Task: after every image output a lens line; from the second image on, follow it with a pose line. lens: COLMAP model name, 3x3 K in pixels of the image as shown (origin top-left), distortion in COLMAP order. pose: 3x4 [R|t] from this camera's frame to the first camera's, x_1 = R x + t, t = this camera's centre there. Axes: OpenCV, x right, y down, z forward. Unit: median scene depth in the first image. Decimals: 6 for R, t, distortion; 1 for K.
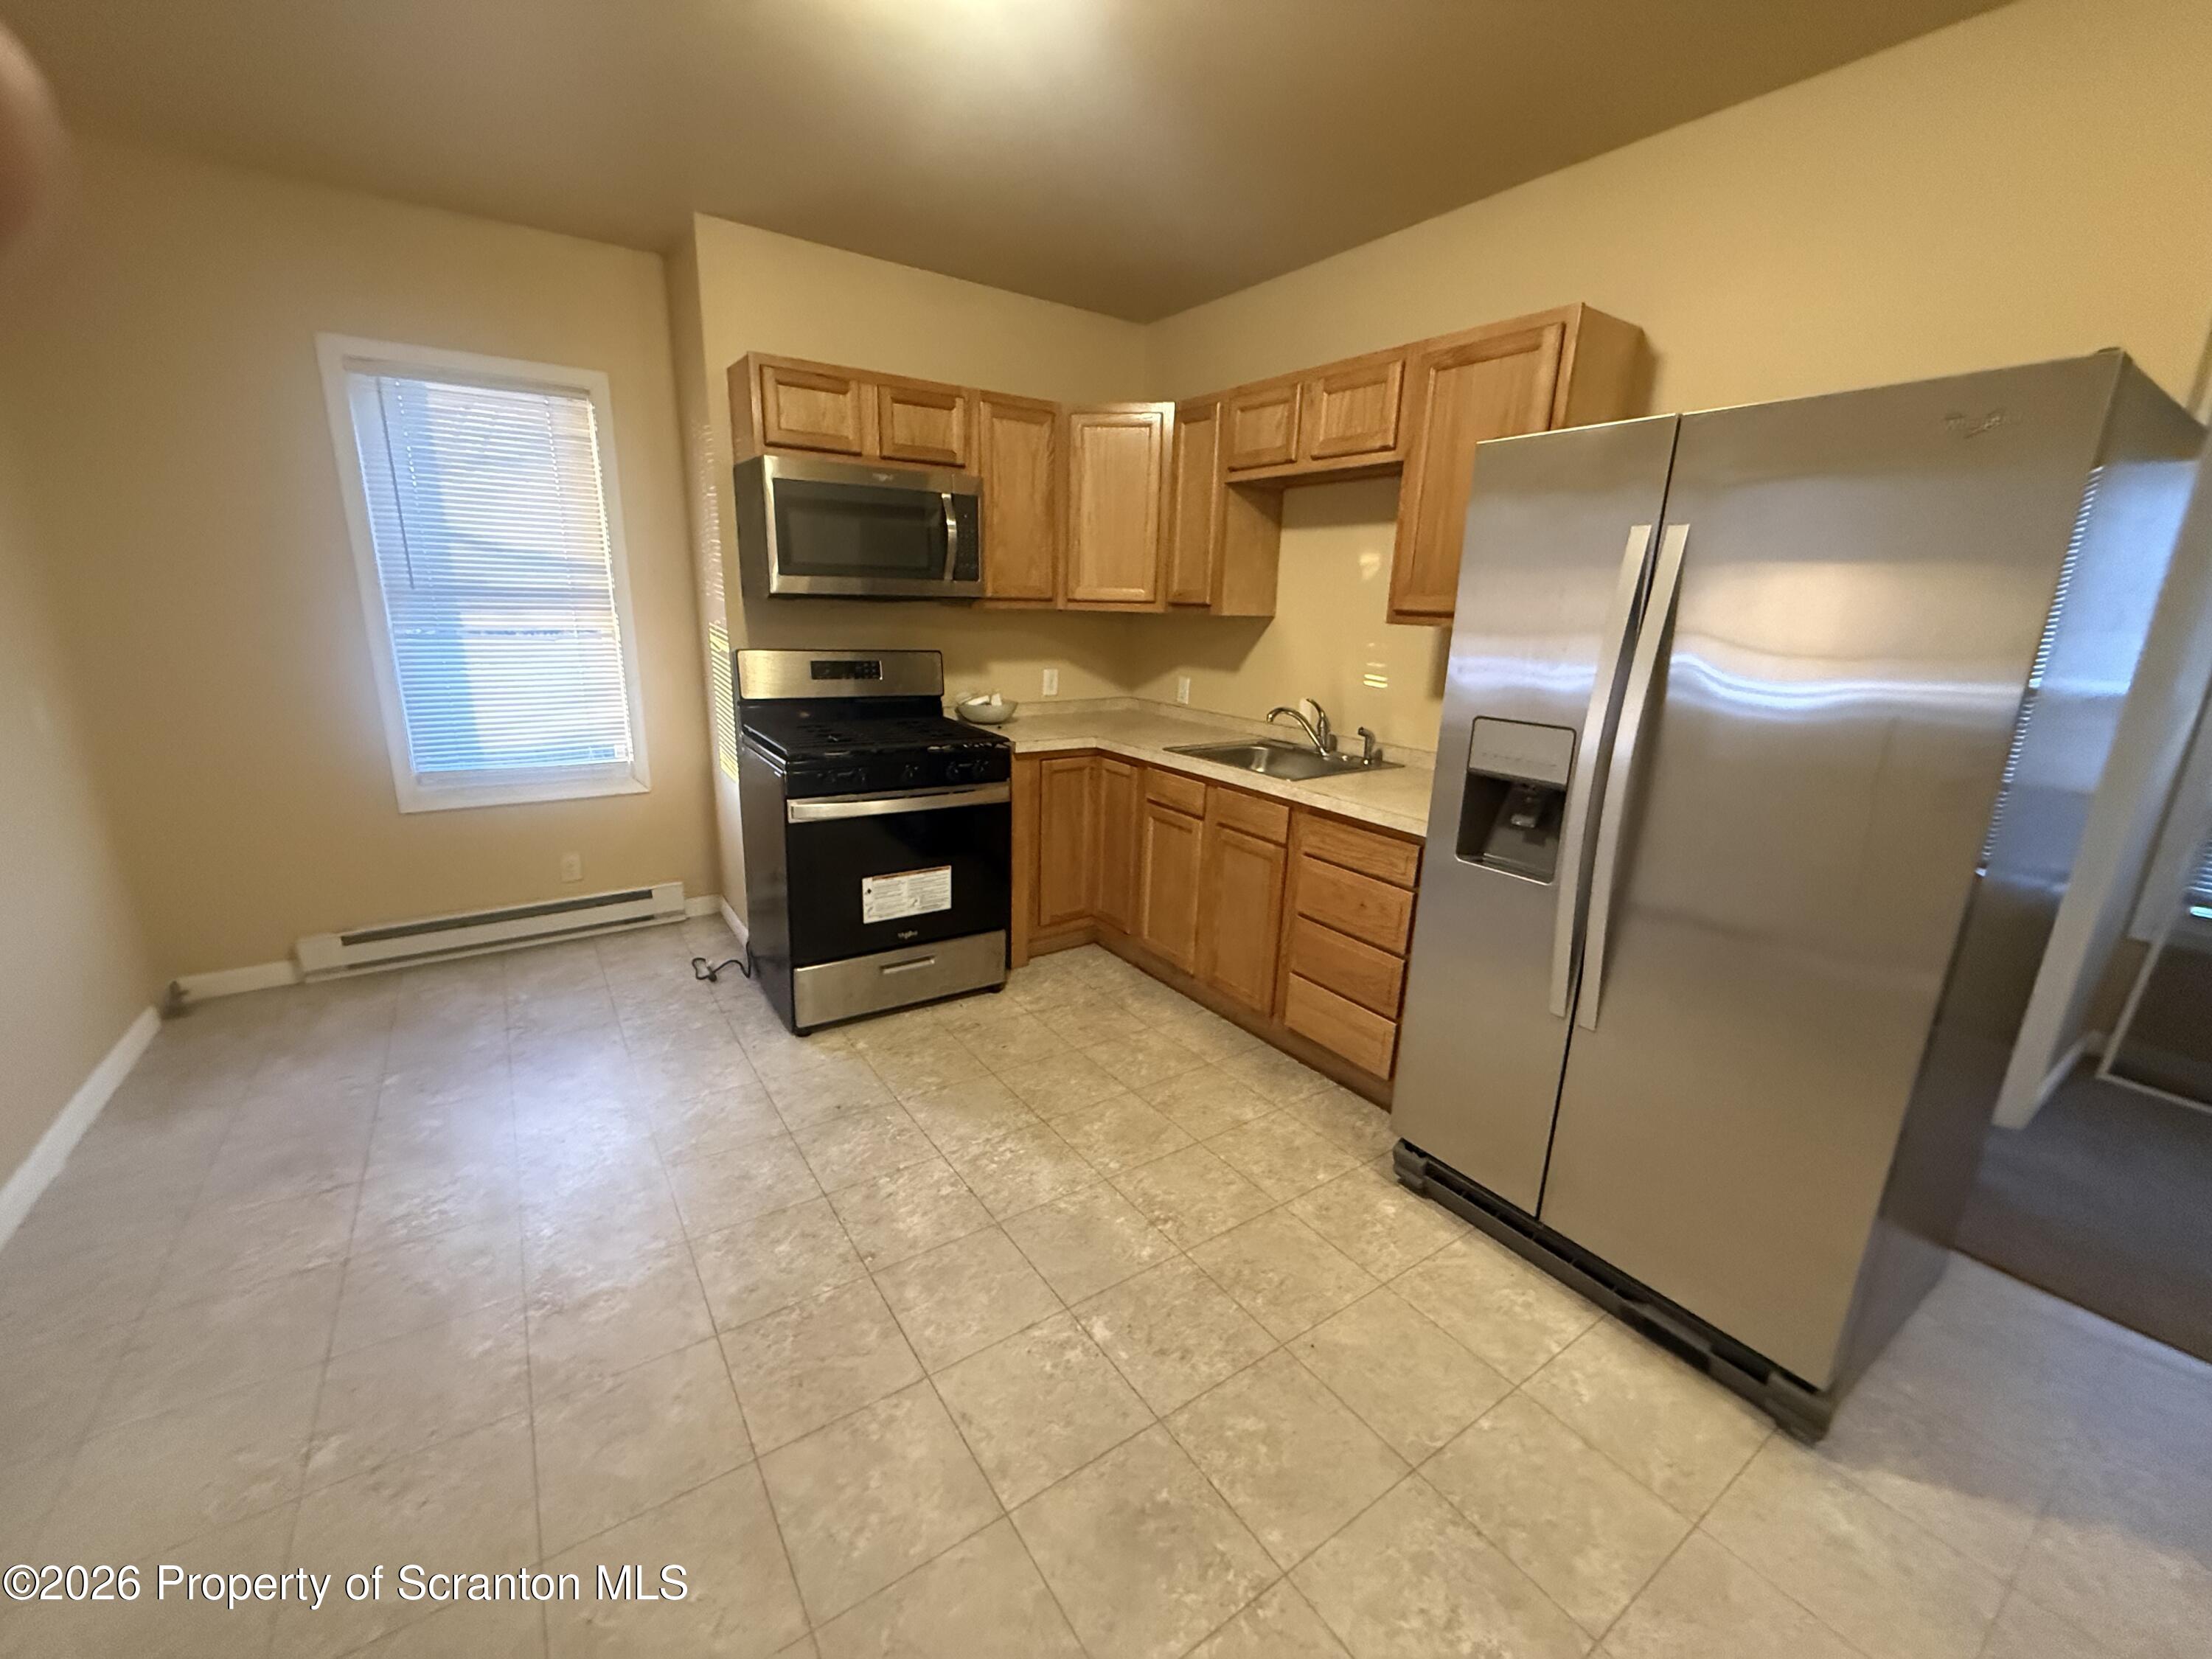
lens RADIAL K [[881.0, 0, 1099.7], [0, 881.0, 829.7], [0, 0, 1]] dist [-0.003134, 0.000155]
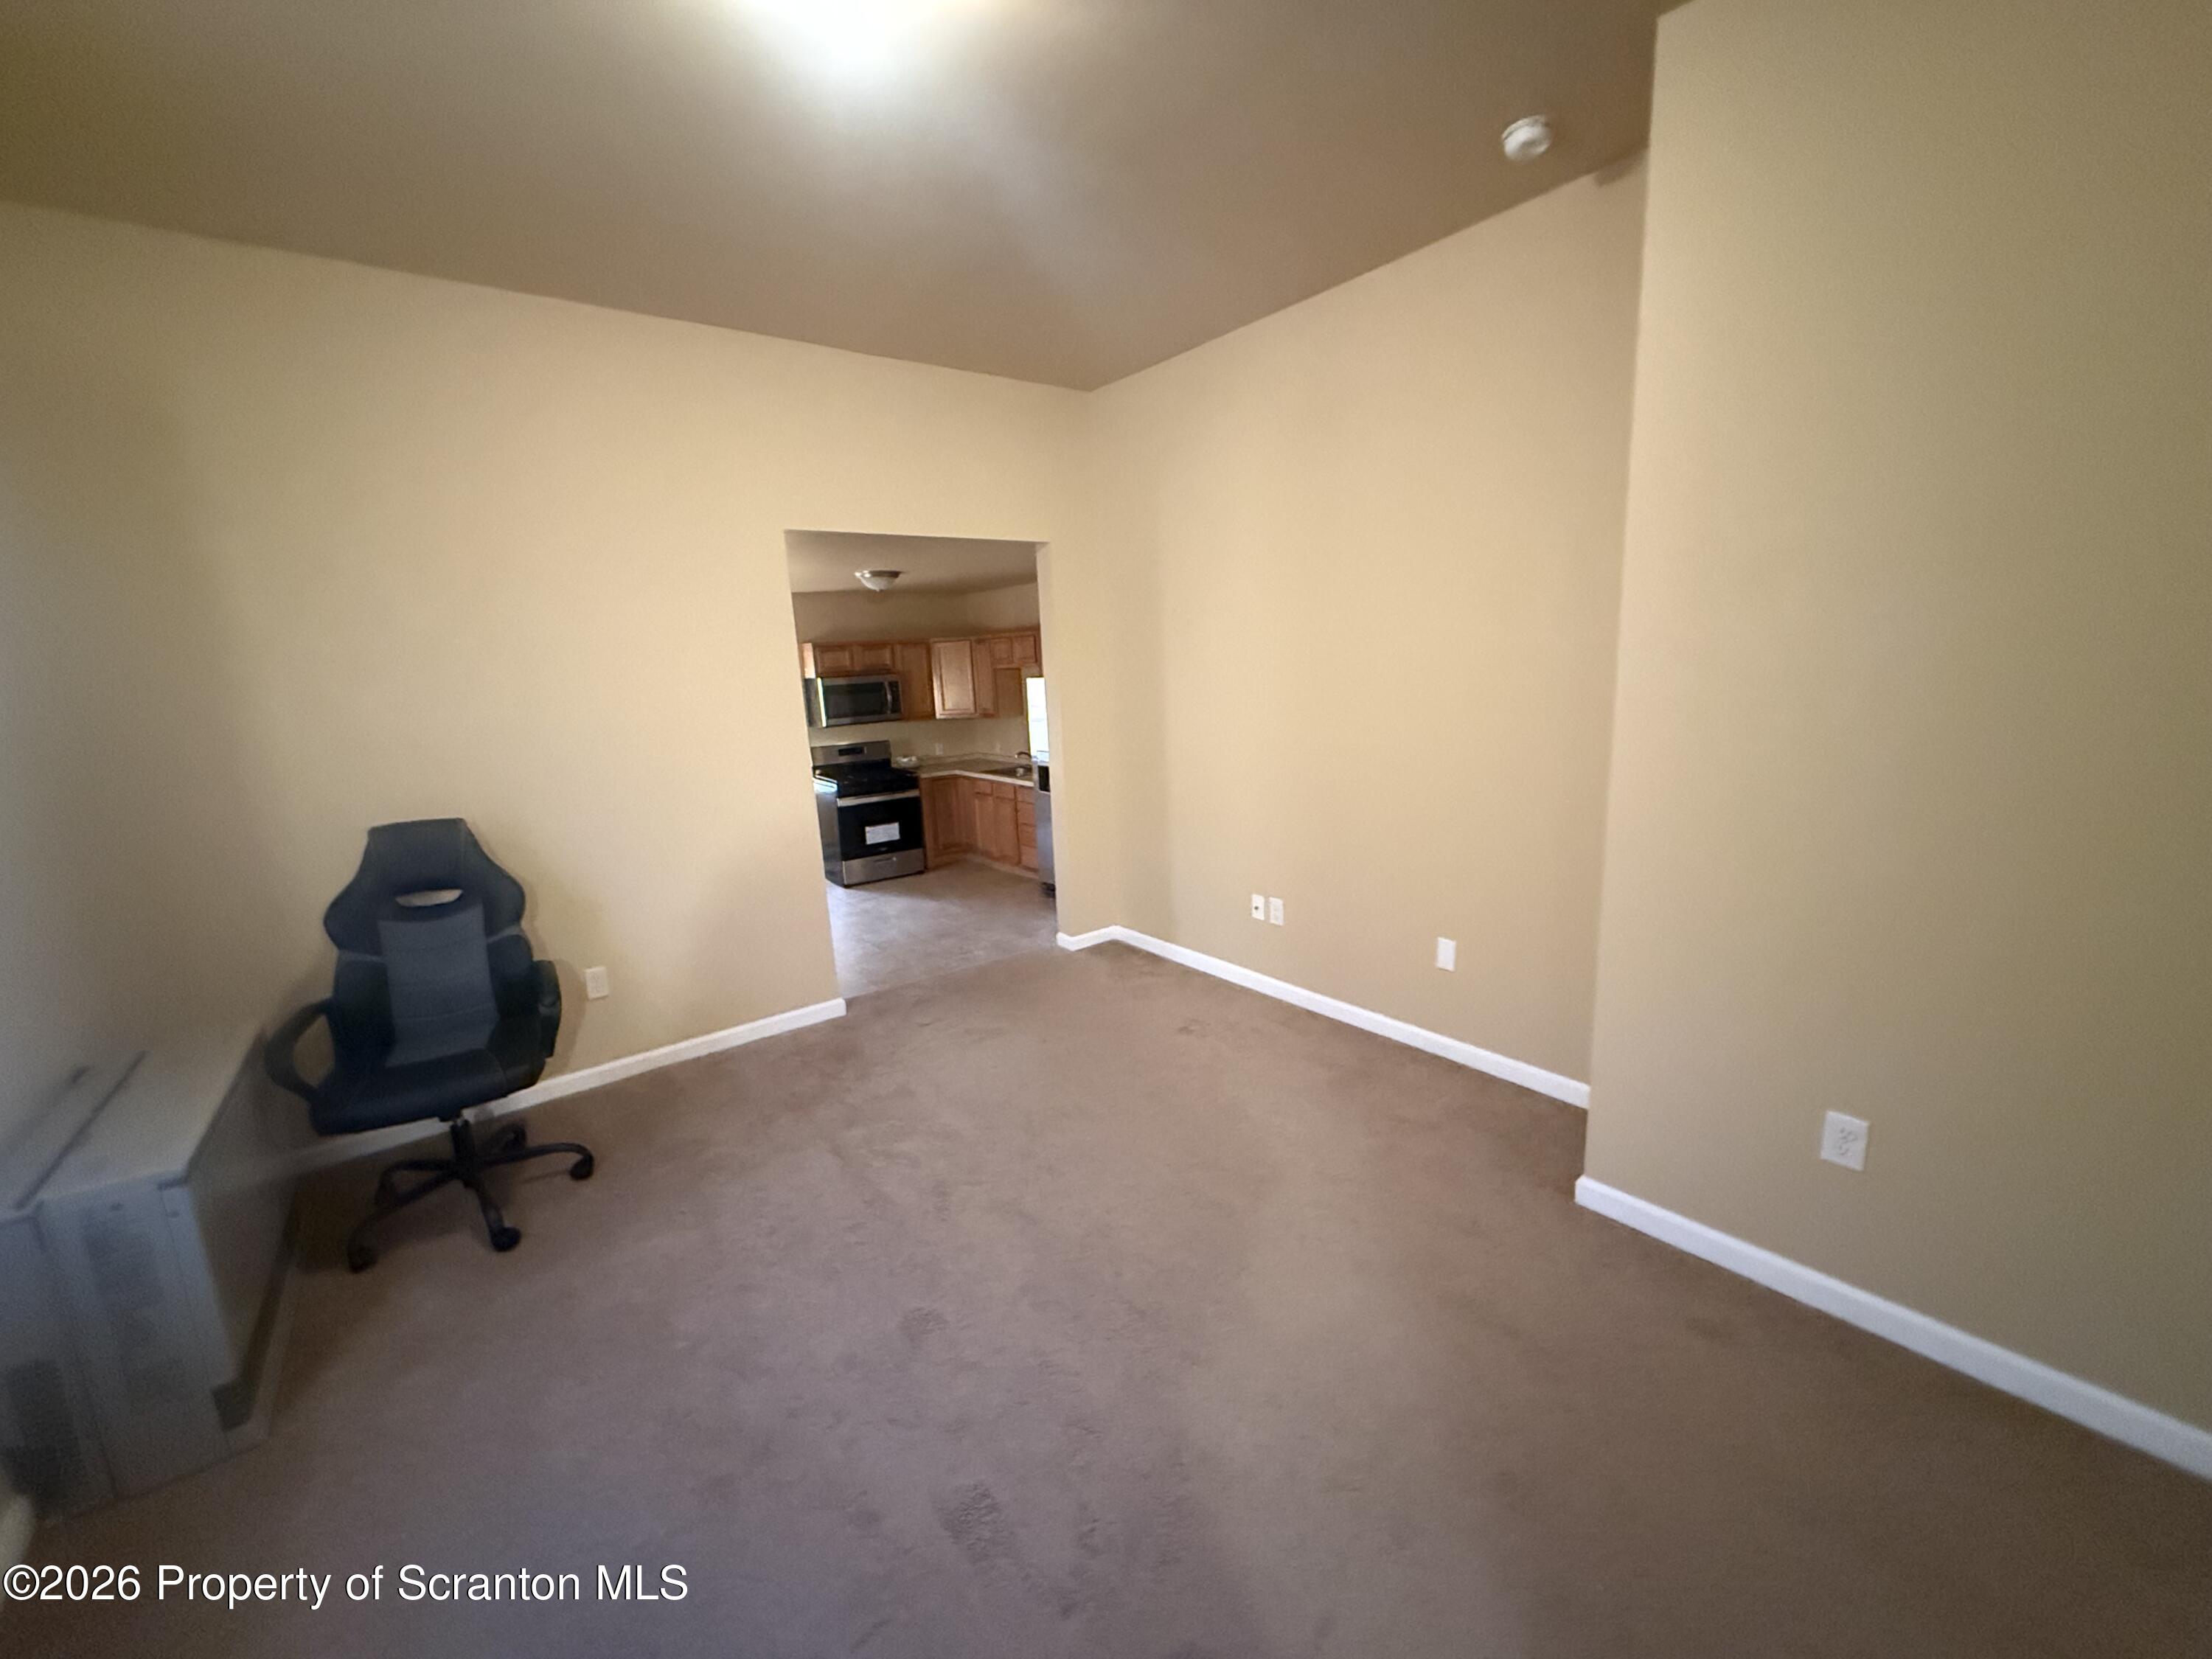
lens RADIAL K [[881.0, 0, 1099.7], [0, 881.0, 829.7], [0, 0, 1]] dist [-0.003134, 0.000155]
pose [[0.995310, -0.086088, 0.044125, 0.325454], [0.088507, 0.994492, -0.056152, 0.275943], [-0.039047, 0.059794, 0.997447, -1.716043]]
